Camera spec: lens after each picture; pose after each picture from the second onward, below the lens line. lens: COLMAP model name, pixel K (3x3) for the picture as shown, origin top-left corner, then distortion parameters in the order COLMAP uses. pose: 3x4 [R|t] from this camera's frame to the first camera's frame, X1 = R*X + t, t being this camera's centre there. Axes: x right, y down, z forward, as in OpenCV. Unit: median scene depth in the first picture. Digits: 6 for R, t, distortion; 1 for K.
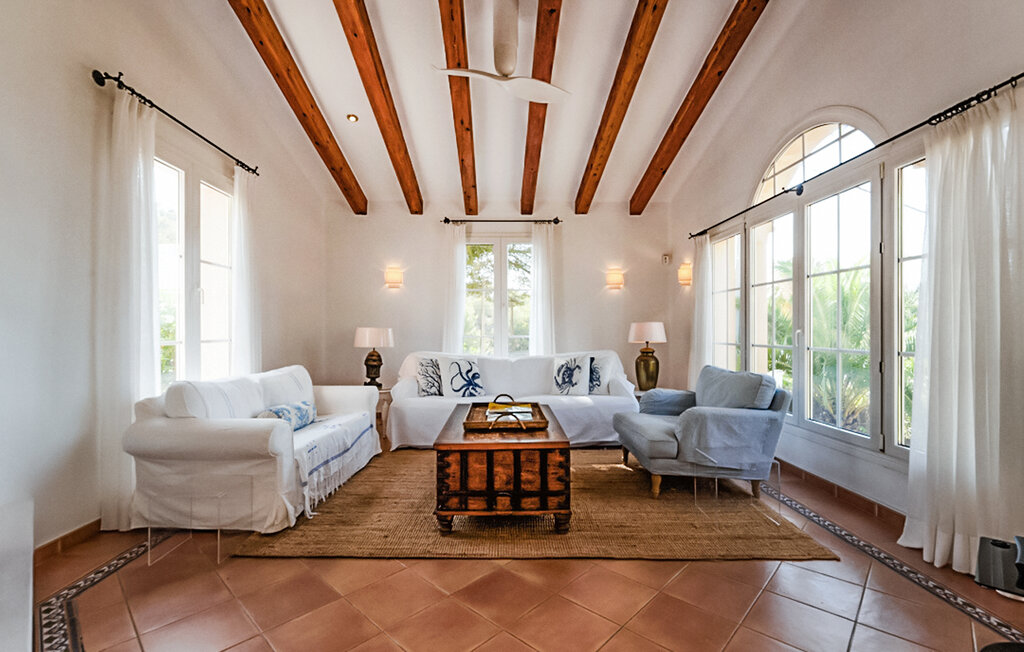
lens RADIAL K [[443.3, 0, 511.3], [0, 443.3, 331.6], [0, 0, 1]] dist [0.001500, 0.000129]
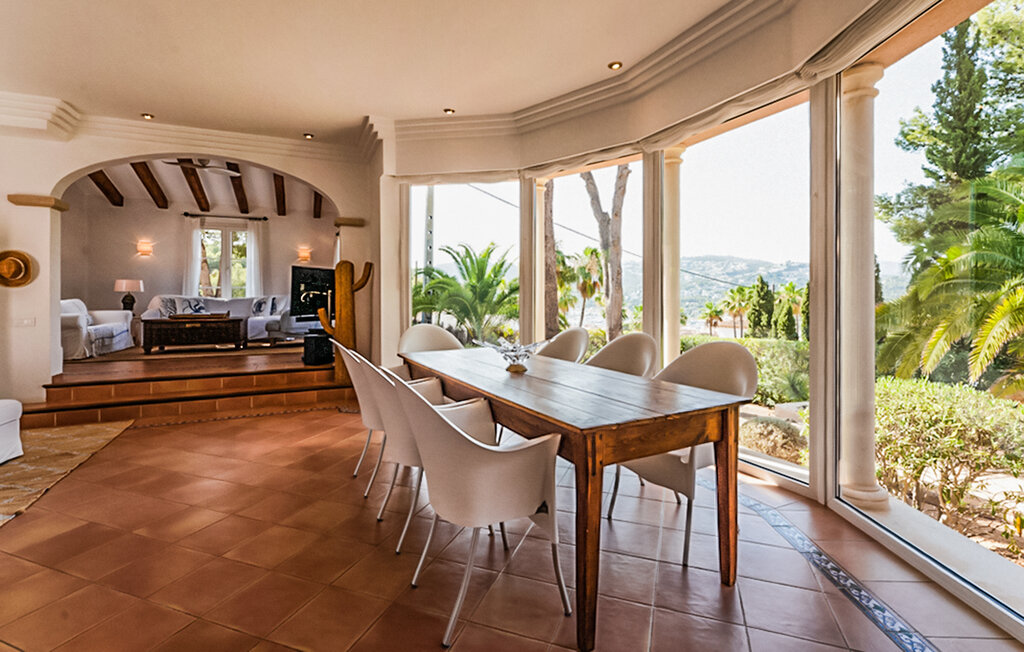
lens RADIAL K [[443.3, 0, 512.0], [0, 443.3, 294.5], [0, 0, 1]] dist [0.001500, 0.000129]
pose [[0.917573, 0.001830, 0.397562, 0.370240], [-0.006101, 0.999936, 0.009478, 0.023080], [-0.397520, -0.011123, 0.917526, -1.174745]]
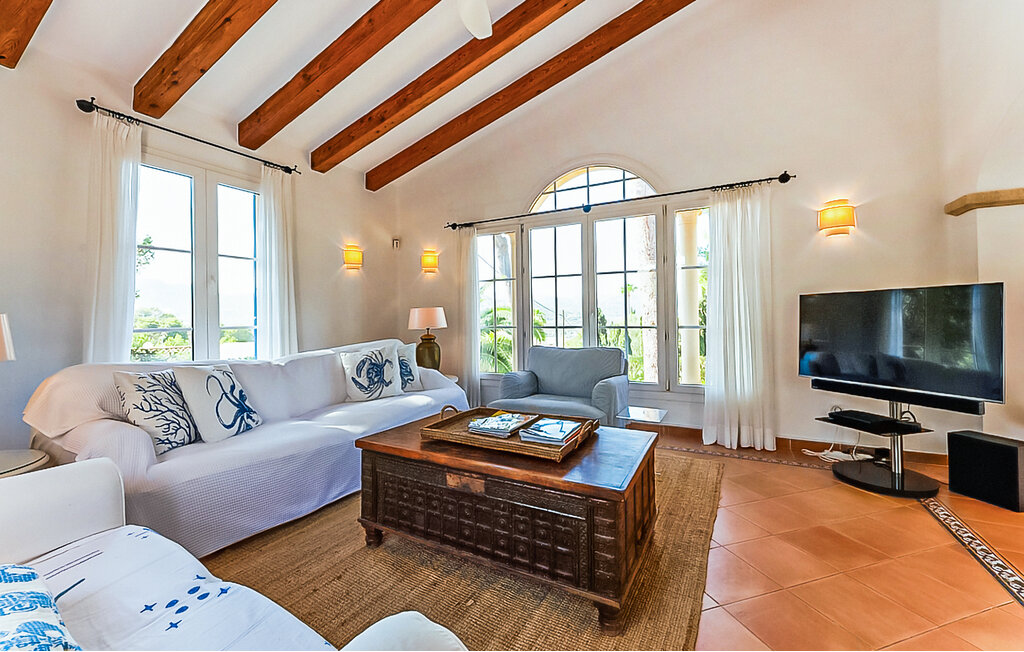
lens RADIAL K [[403.9, 0, 510.8], [0, 403.9, 316.0], [0, 0, 1]] dist [-0.002107, -0.000122]
pose [[0.503793, -0.005544, 0.863807, -0.373827], [0.015521, 0.999876, -0.002635, 0.002085], [-0.863685, 0.014735, 0.503816, 0.429473]]
